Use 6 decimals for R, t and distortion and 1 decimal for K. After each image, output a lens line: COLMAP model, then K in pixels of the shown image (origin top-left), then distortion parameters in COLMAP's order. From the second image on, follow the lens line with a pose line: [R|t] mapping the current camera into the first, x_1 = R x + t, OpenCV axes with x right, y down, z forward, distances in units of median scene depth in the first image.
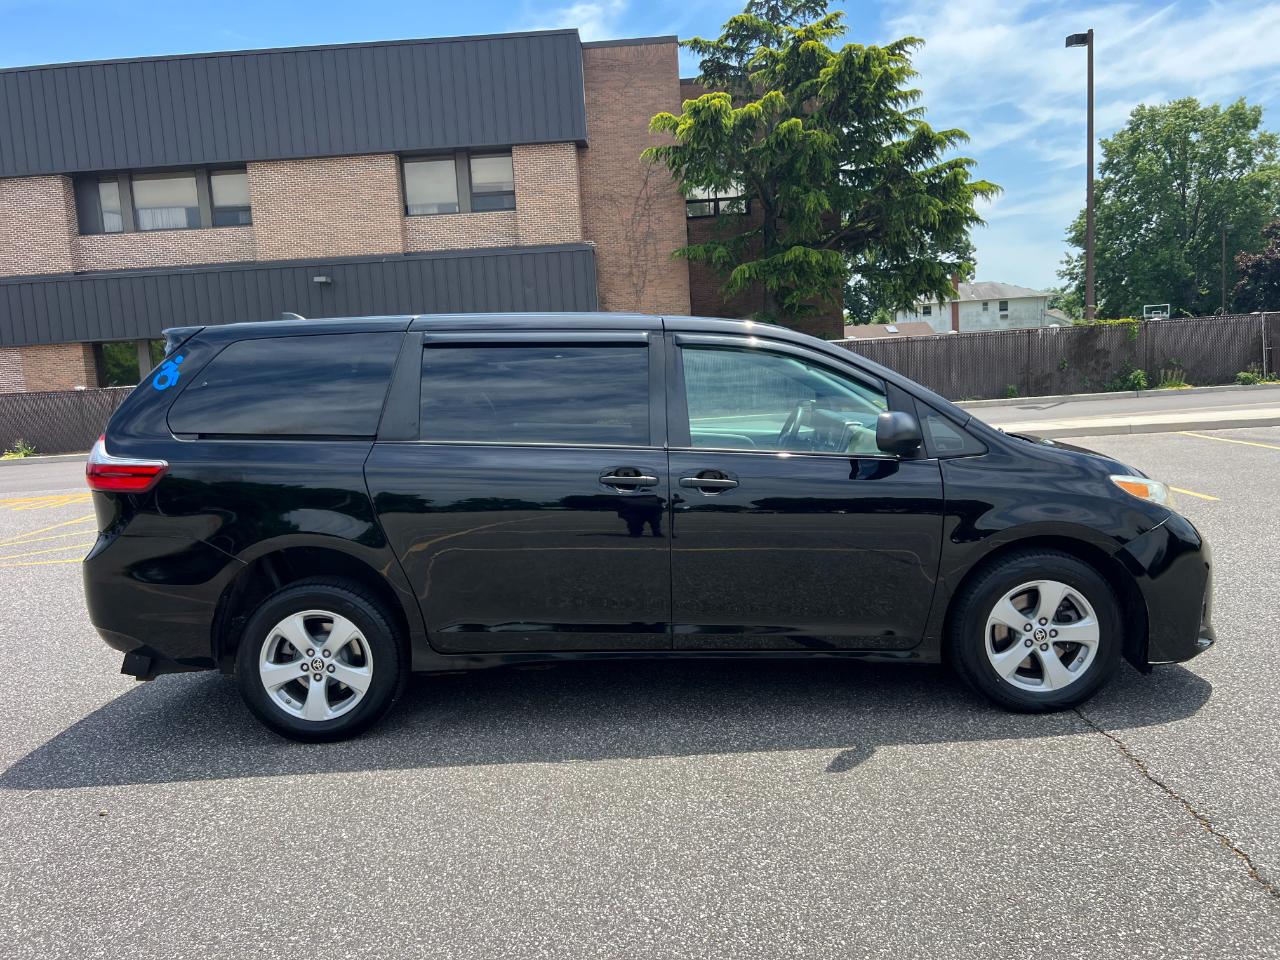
lens RADIAL K [[958.2, 0, 639.6], [0, 958.2, 486.0], [0, 0, 1]] dist [0.044229, -0.053652]
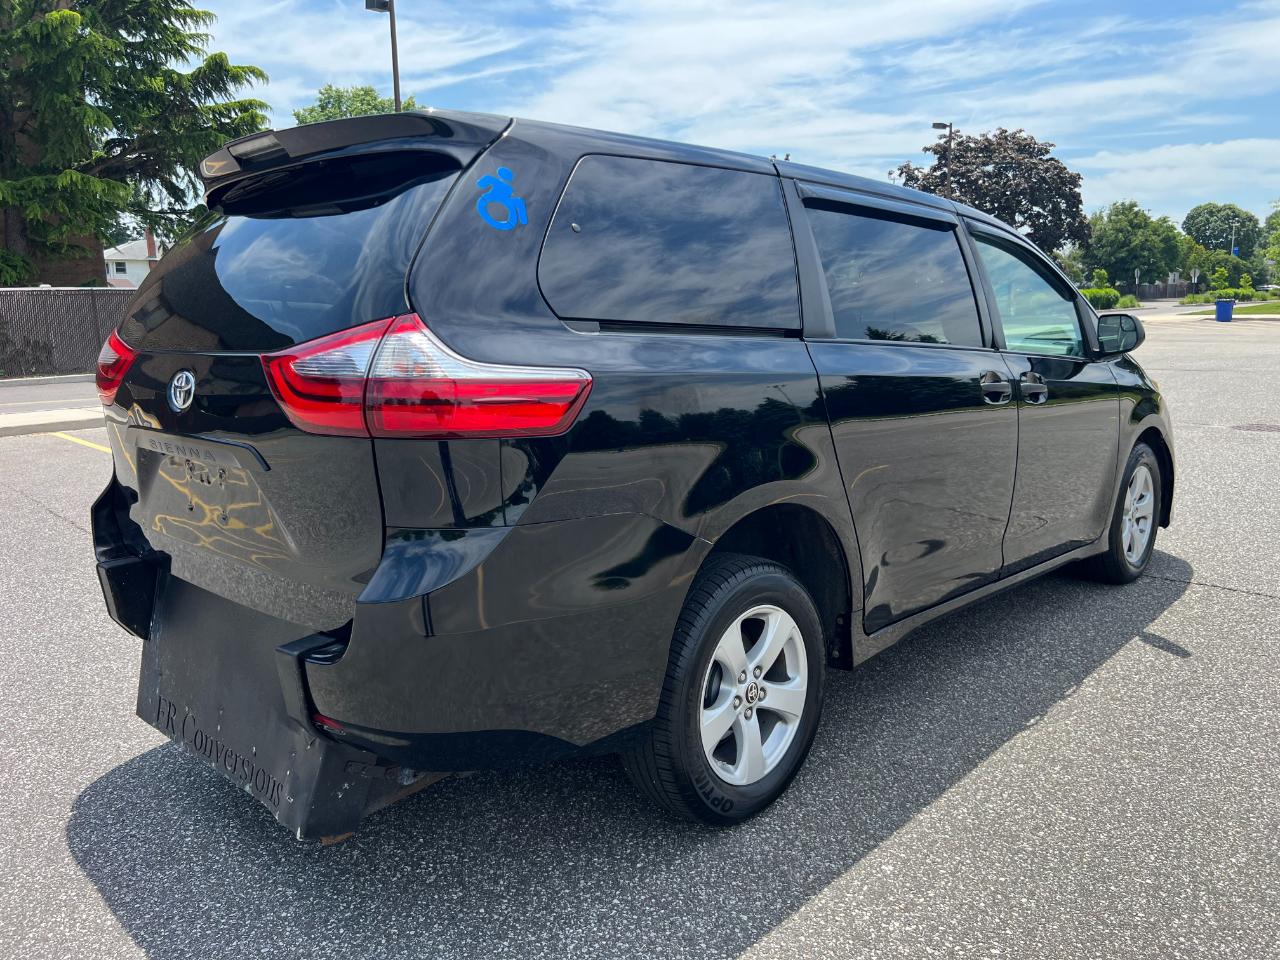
lens RADIAL K [[956.6, 0, 642.9], [0, 956.6, 482.4], [0, 0, 1]] dist [0.038506, -0.038506]
pose [[0.689574, -0.091084, 0.718465, -0.113380], [0.070549, 0.995790, 0.058530, 0.000895], [-0.720771, 0.010326, 0.693097, 0.084936]]
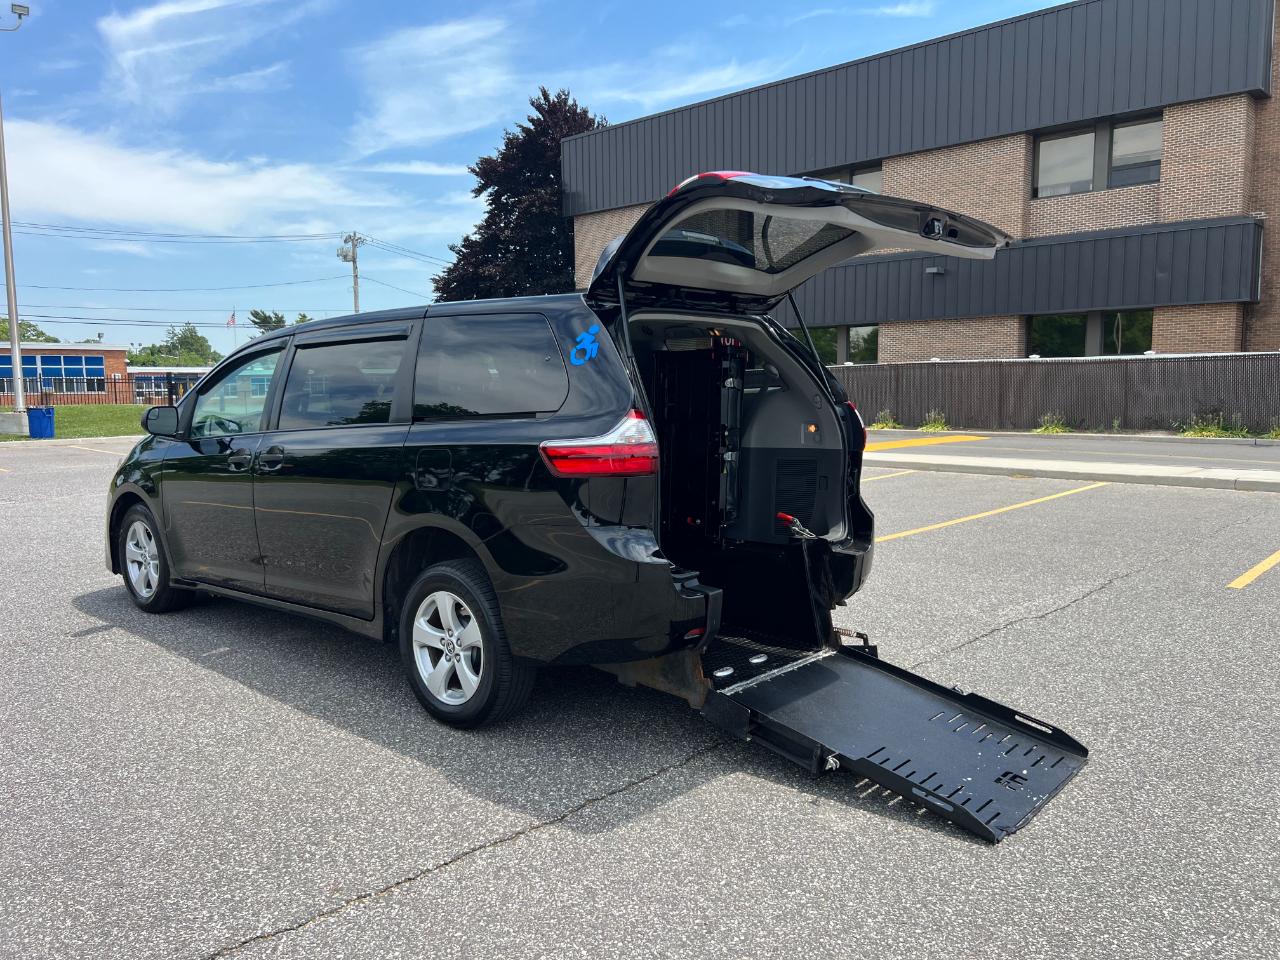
lens RADIAL K [[957.5, 0, 633.5], [0, 957.5, 501.1], [0, 0, 1]] dist [0.044778, -0.056623]
pose [[0.743093, 0.131263, -0.656189, 0.134961], [-0.114457, 0.991054, 0.068634, -0.010293], [0.659328, 0.024104, 0.751469, 0.050528]]
